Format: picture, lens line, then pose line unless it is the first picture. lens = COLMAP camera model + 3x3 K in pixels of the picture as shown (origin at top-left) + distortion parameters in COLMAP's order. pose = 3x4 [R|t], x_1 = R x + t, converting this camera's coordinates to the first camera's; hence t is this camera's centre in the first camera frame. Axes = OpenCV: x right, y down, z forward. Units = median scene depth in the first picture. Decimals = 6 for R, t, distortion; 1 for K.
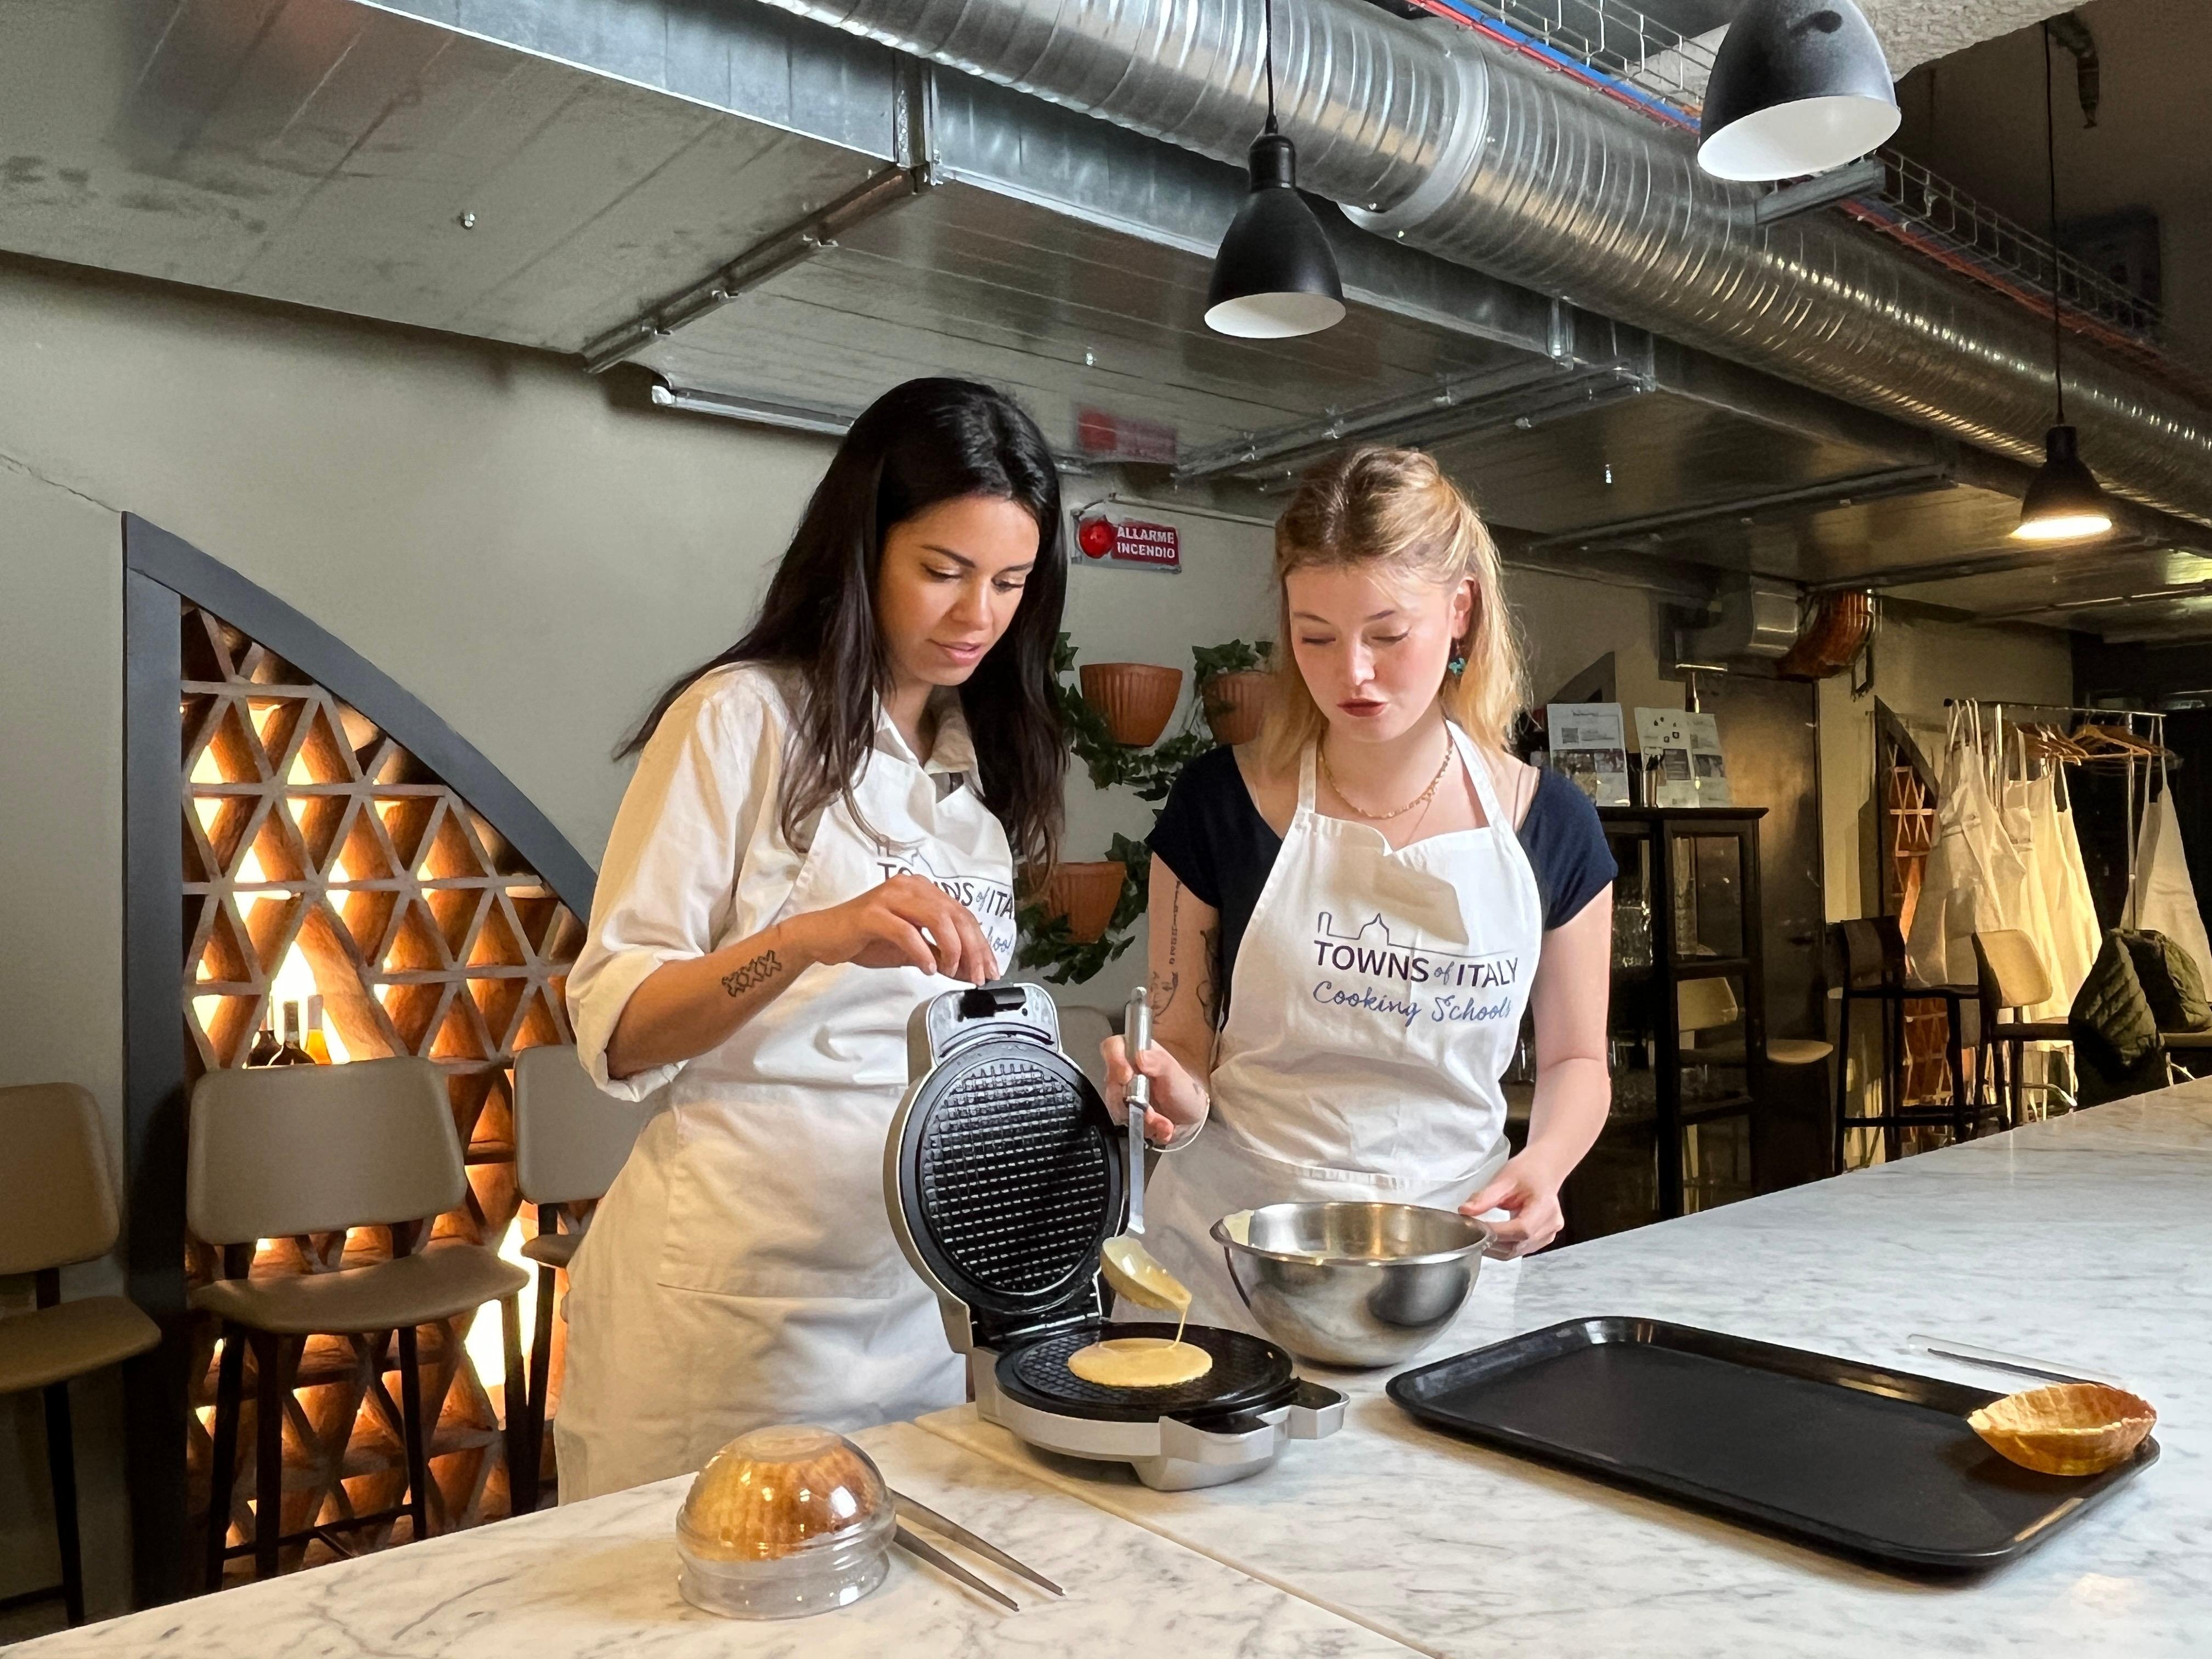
lens RADIAL K [[1683.6, 0, 1095.5], [0, 1683.6, 826.9], [0, 0, 1]] dist [0.003083, -0.011237]
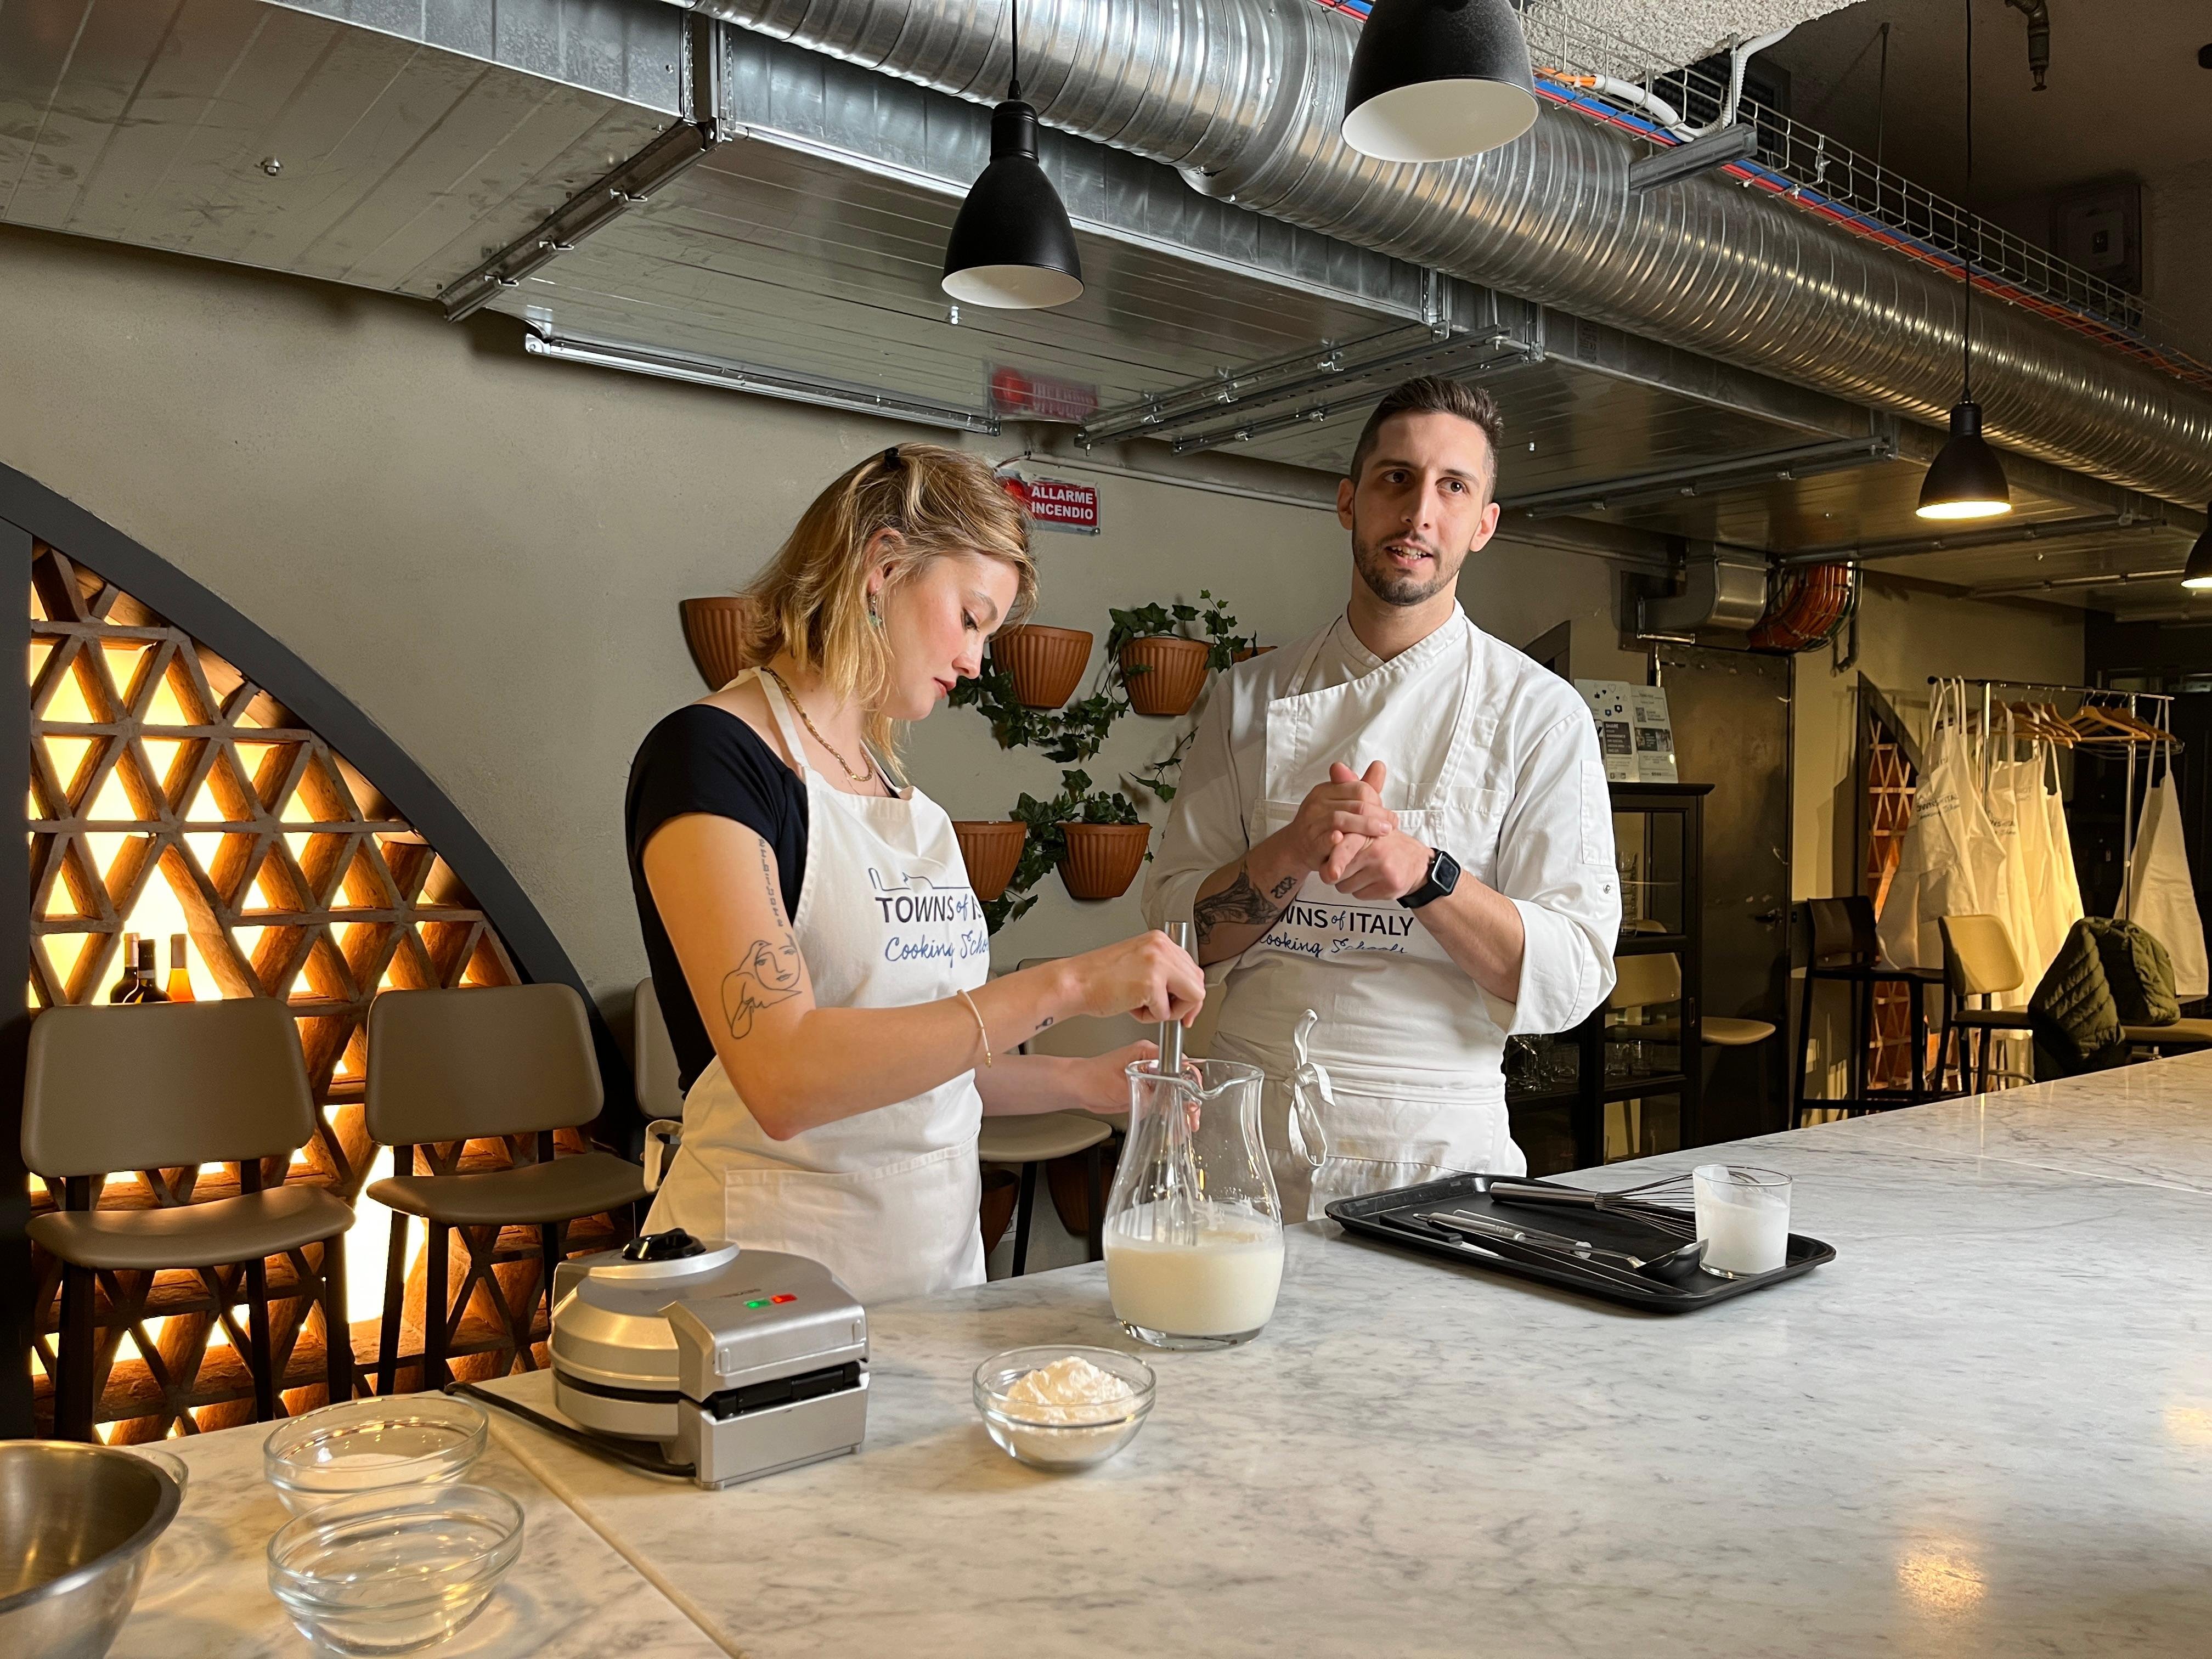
lens RADIAL K [[1677.3, 0, 1106.0], [0, 1677.3, 829.5], [0, 0, 1]] dist [0.071305, -0.101404]
pose [[0.999136, 0.029241, -0.029540, 0.118014], [-0.028279, 0.999072, 0.032478, -0.011395], [0.030462, -0.031615, 0.999036, 0.000540]]
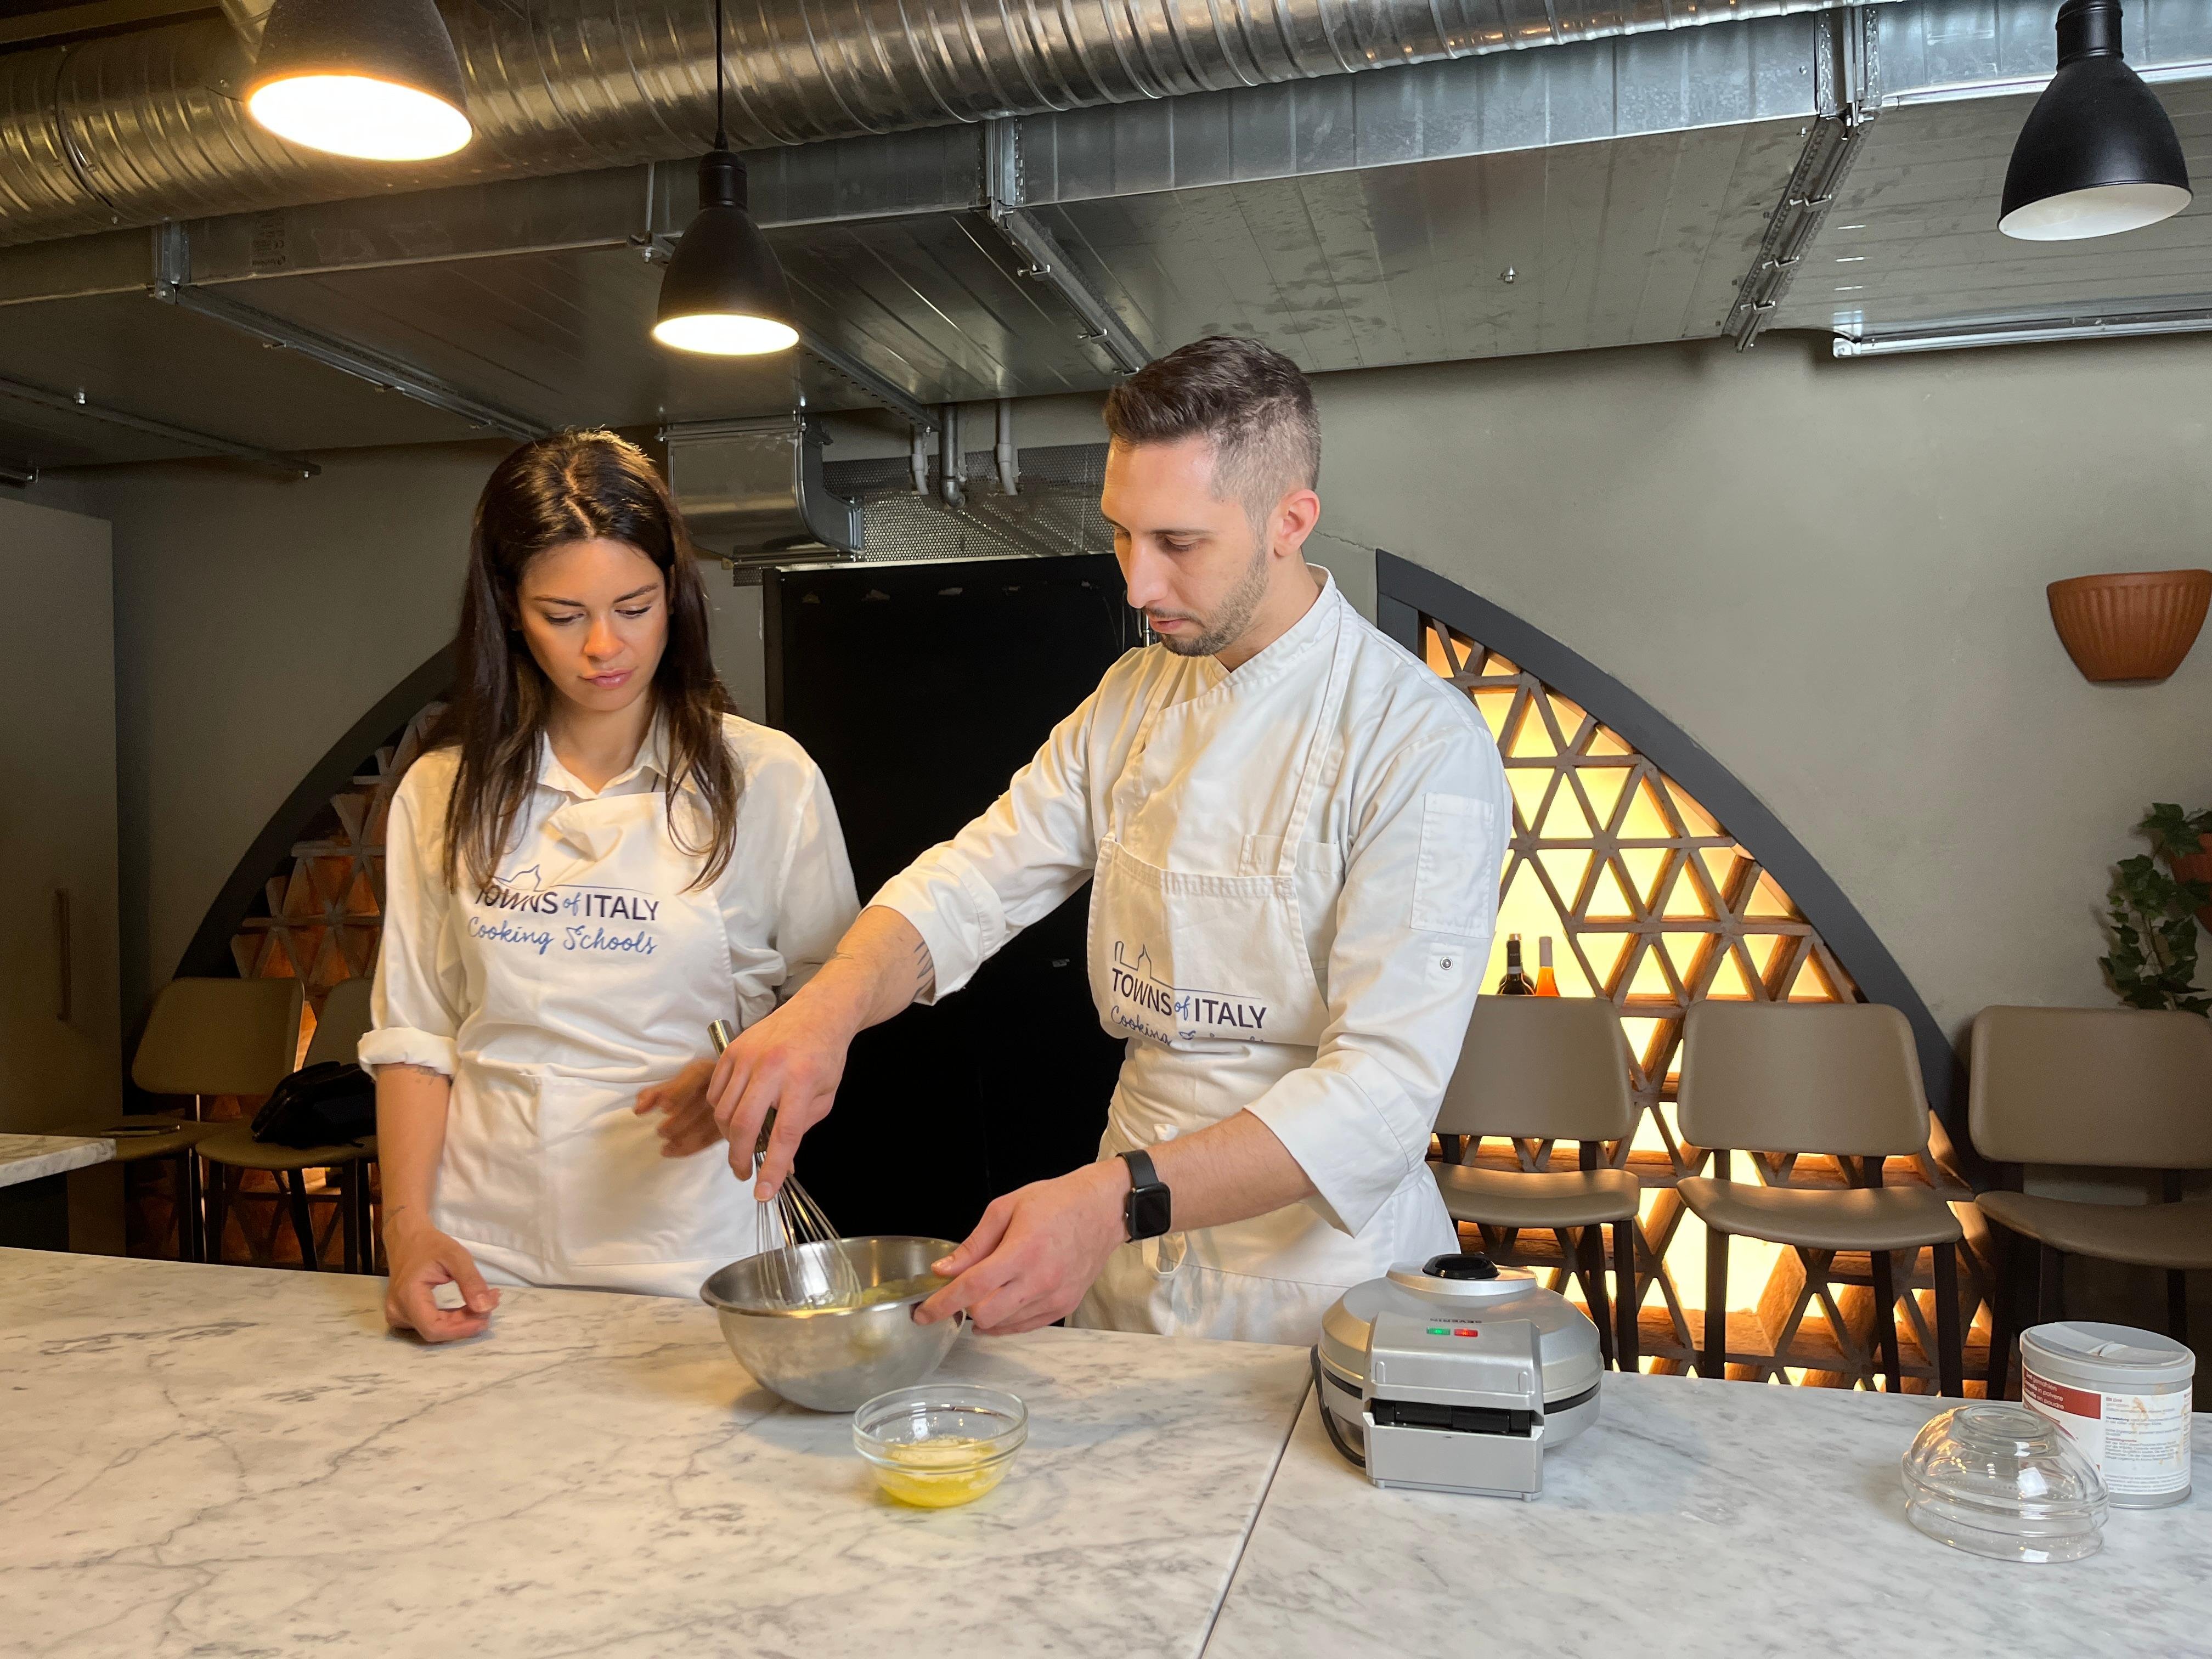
lens RADIAL K [[1680.3, 0, 1096.2], [0, 1680.3, 832.9], [0, 0, 1]] dist [0.061373, -0.063730]
pose [[0.580242, 0.022156, -0.814143, 0.299694], [0.023426, 0.998762, 0.043876, -0.029815], [0.814107, -0.044530, 0.579005, 0.068126]]
